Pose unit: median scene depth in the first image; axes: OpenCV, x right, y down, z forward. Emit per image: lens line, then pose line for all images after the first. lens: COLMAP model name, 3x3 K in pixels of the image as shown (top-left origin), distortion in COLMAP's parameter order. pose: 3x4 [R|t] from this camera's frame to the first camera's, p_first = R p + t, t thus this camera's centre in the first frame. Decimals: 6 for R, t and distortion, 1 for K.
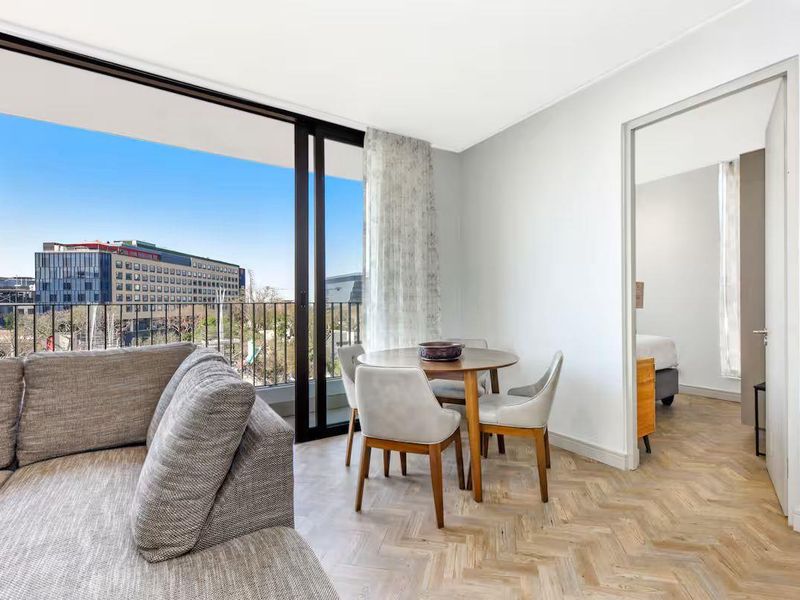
lens RADIAL K [[384.1, 0, 401.4], [0, 384.1, 308.3], [0, 0, 1]] dist [0.008451, 0.000633]
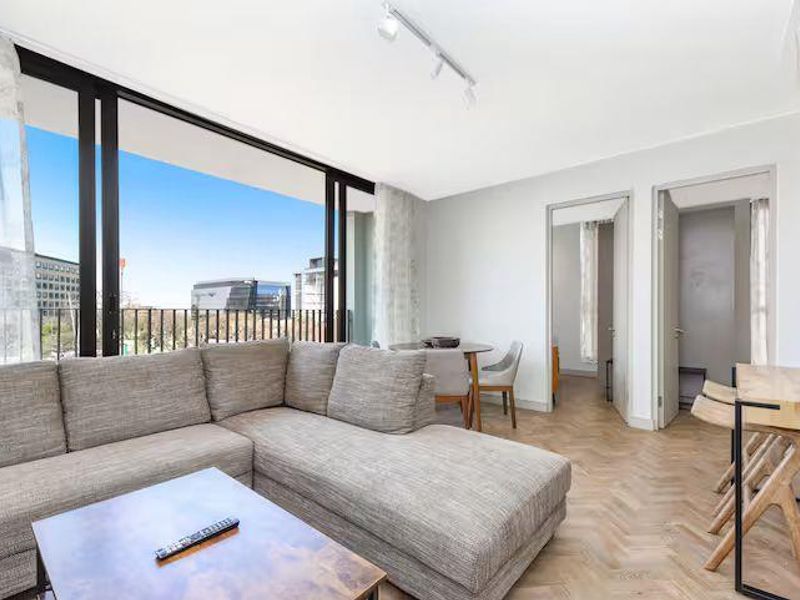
lens RADIAL K [[384.1, 0, 398.6], [0, 384.1, 312.3], [0, 0, 1]] dist [0.008451, 0.000633]
pose [[0.954333, 0.010878, 0.298547, -0.390394], [-0.007296, 0.999887, -0.013112, 0.009987], [-0.298656, 0.010336, 0.954305, -0.290899]]
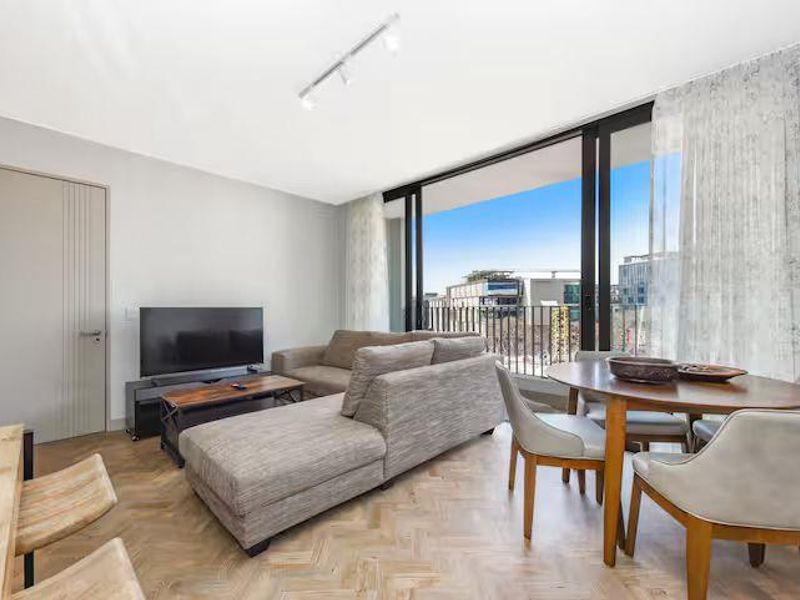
lens RADIAL K [[348.4, 0, 398.4], [0, 348.4, 305.4], [0, 0, 1]] dist [0.002748, -0.000439]
pose [[0.222604, 0.000389, -0.974909, 0.490686], [-0.009479, 0.999954, -0.001765, -0.007749], [0.974863, 0.009634, 0.222597, 0.275375]]
